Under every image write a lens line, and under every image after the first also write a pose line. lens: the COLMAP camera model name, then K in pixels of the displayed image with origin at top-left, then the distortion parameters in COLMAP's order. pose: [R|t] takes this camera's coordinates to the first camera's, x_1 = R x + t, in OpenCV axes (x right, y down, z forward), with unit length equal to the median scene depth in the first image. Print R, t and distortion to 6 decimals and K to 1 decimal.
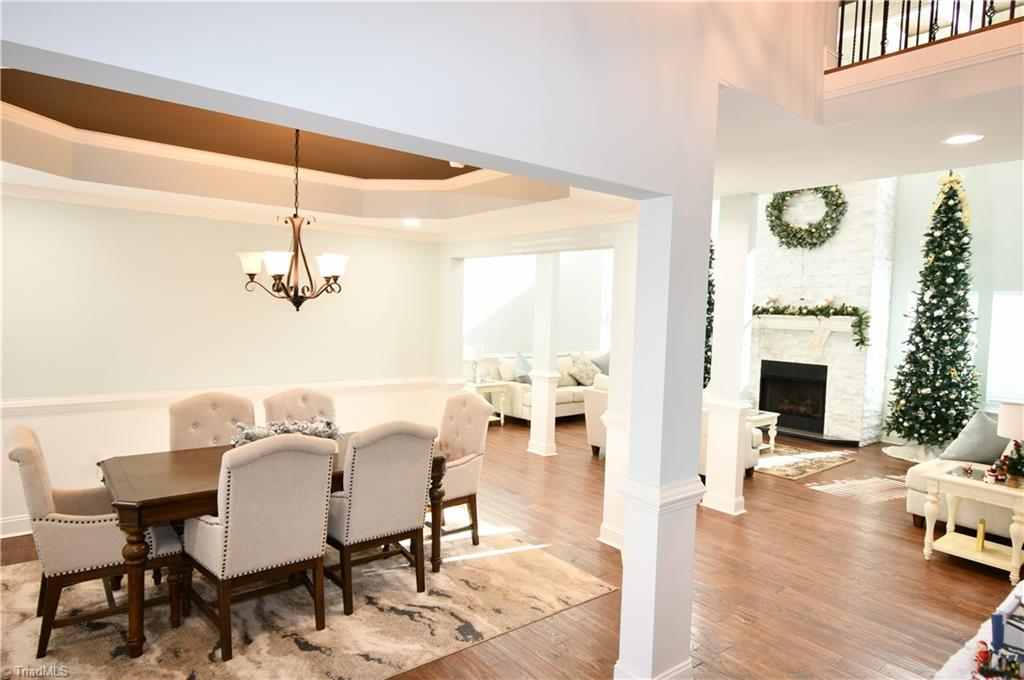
lens RADIAL K [[605.0, 0, 510.2], [0, 605.0, 343.3], [0, 0, 1]] dist [-0.004347, 0.002264]
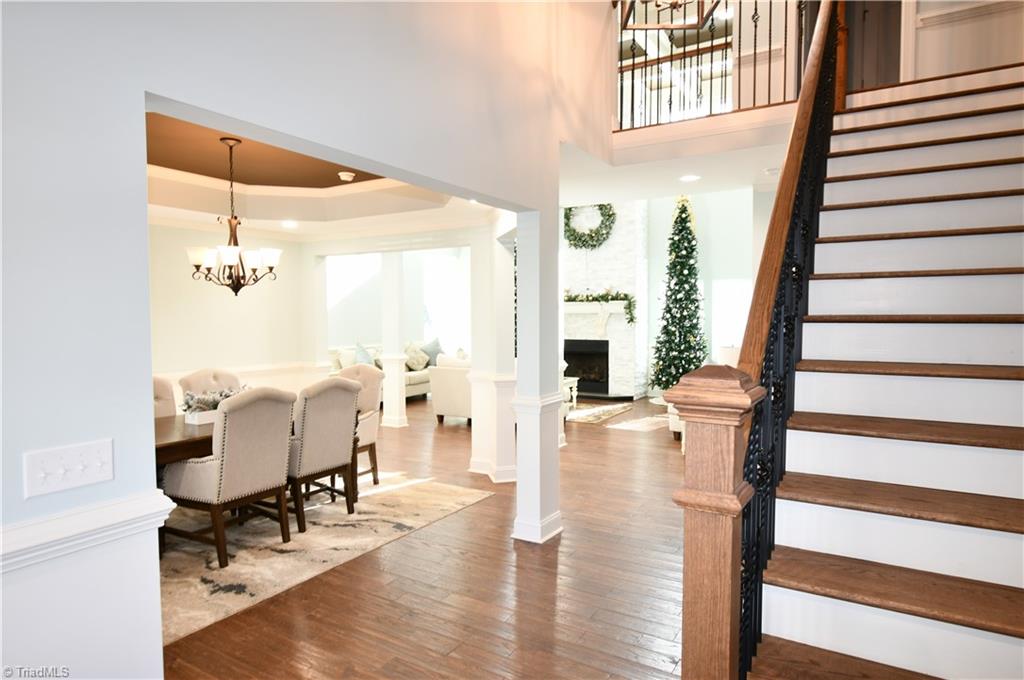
lens RADIAL K [[605.0, 0, 512.0], [0, 605.0, 341.6], [0, 0, 1]] dist [-0.004347, 0.002264]
pose [[0.938700, -0.049403, 0.341177, -0.122876], [0.052193, 0.998637, 0.001004, 0.032295], [-0.340761, 0.016865, 0.939999, -0.159481]]
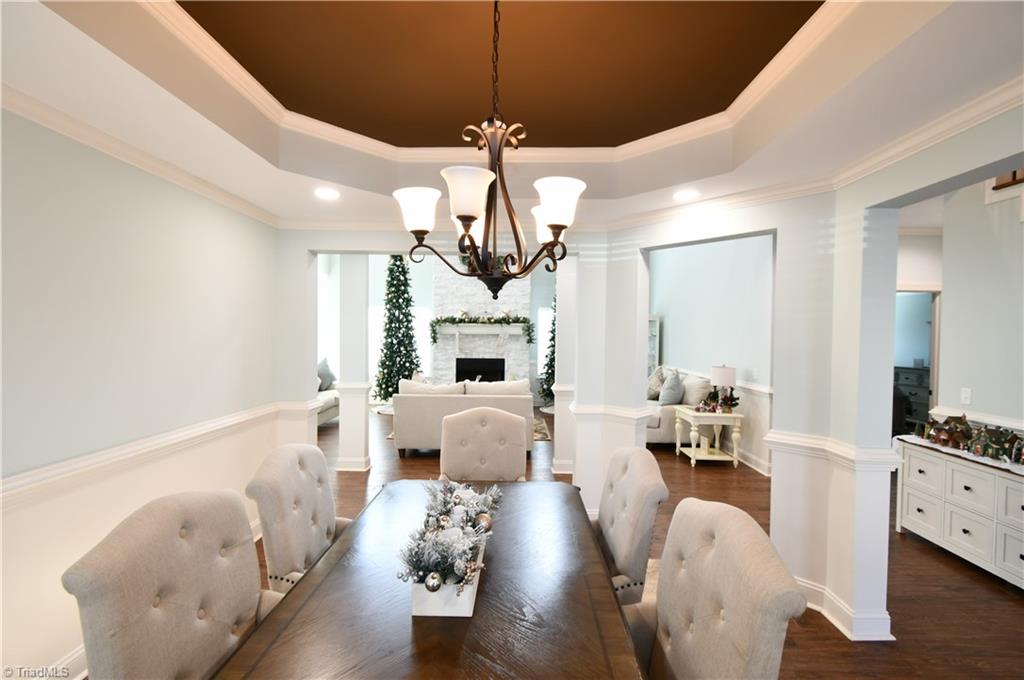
lens RADIAL K [[448.4, 0, 510.1], [0, 448.4, 346.3], [0, 0, 1]] dist [0.005115, -0.001444]
pose [[0.637846, -0.045189, 0.768837, -0.325820], [0.054095, 0.998440, 0.013806, -0.007114], [-0.768262, 0.032784, 0.639296, 0.355629]]
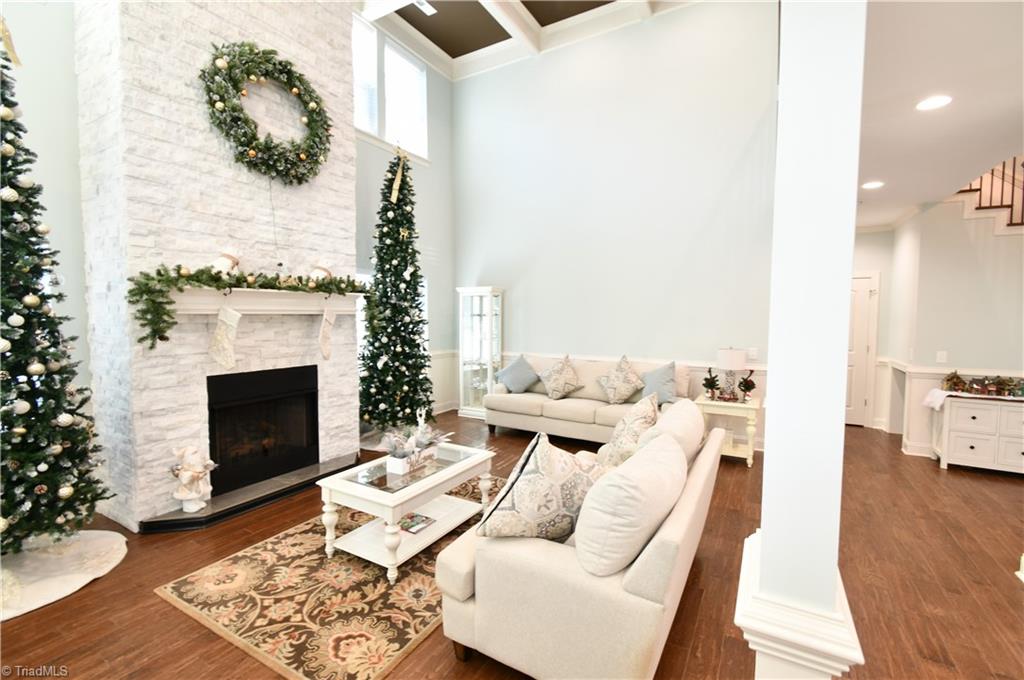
lens RADIAL K [[448.4, 0, 510.1], [0, 448.4, 342.9], [0, 0, 1]] dist [0.005115, -0.001444]
pose [[-0.356229, -0.086170, 0.930417, -0.035109], [0.041260, 0.993317, 0.107793, -0.039554], [-0.933487, 0.076788, -0.350292, 1.118405]]
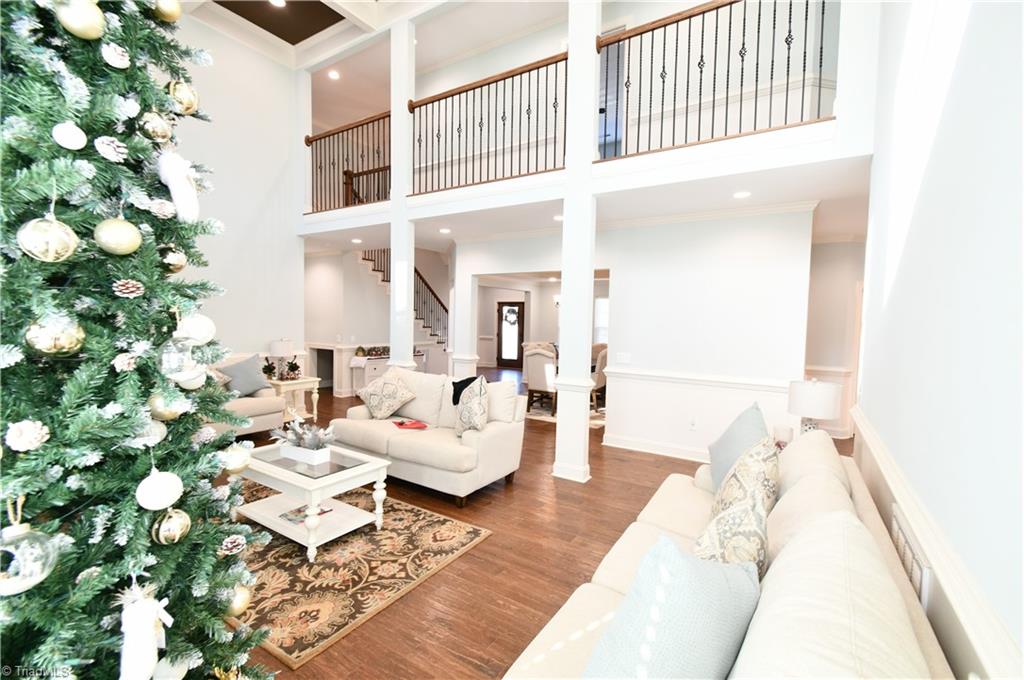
lens RADIAL K [[448.4, 0, 514.2], [0, 448.4, 342.3], [0, 0, 1]] dist [0.005115, -0.001444]
pose [[-0.944751, -0.036887, -0.325706, 0.347131], [-0.072755, 0.992460, 0.098638, -0.060446], [0.319612, 0.116885, -0.940312, 1.557645]]
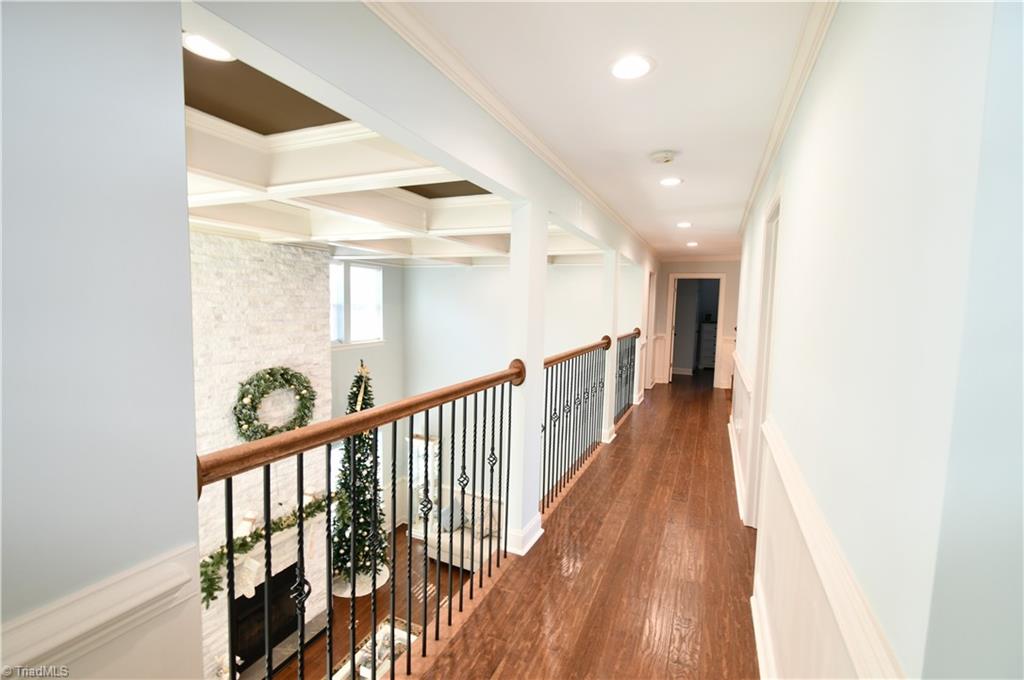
lens RADIAL K [[448.4, 0, 511.4], [0, 448.4, 343.1], [0, 0, 1]] dist [0.005115, -0.001444]
pose [[-0.457814, -0.119263, 0.881012, -0.259850], [0.014502, 0.989828, 0.141529, -0.463570], [-0.888930, 0.077570, -0.451428, 1.154356]]
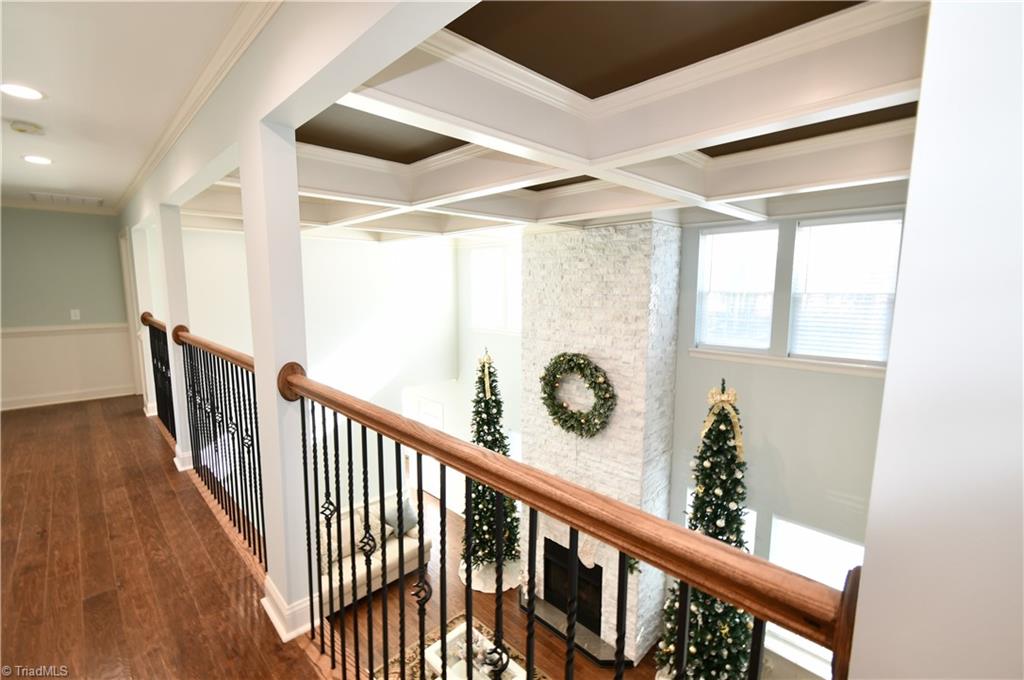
lens RADIAL K [[448.4, 0, 513.1], [0, 448.4, 342.6], [0, 0, 1]] dist [0.005115, -0.001444]
pose [[0.994401, -0.041723, 0.097088, 0.393786], [0.034735, 0.996757, 0.072587, -0.400240], [-0.099802, -0.068808, 0.992625, 0.432907]]
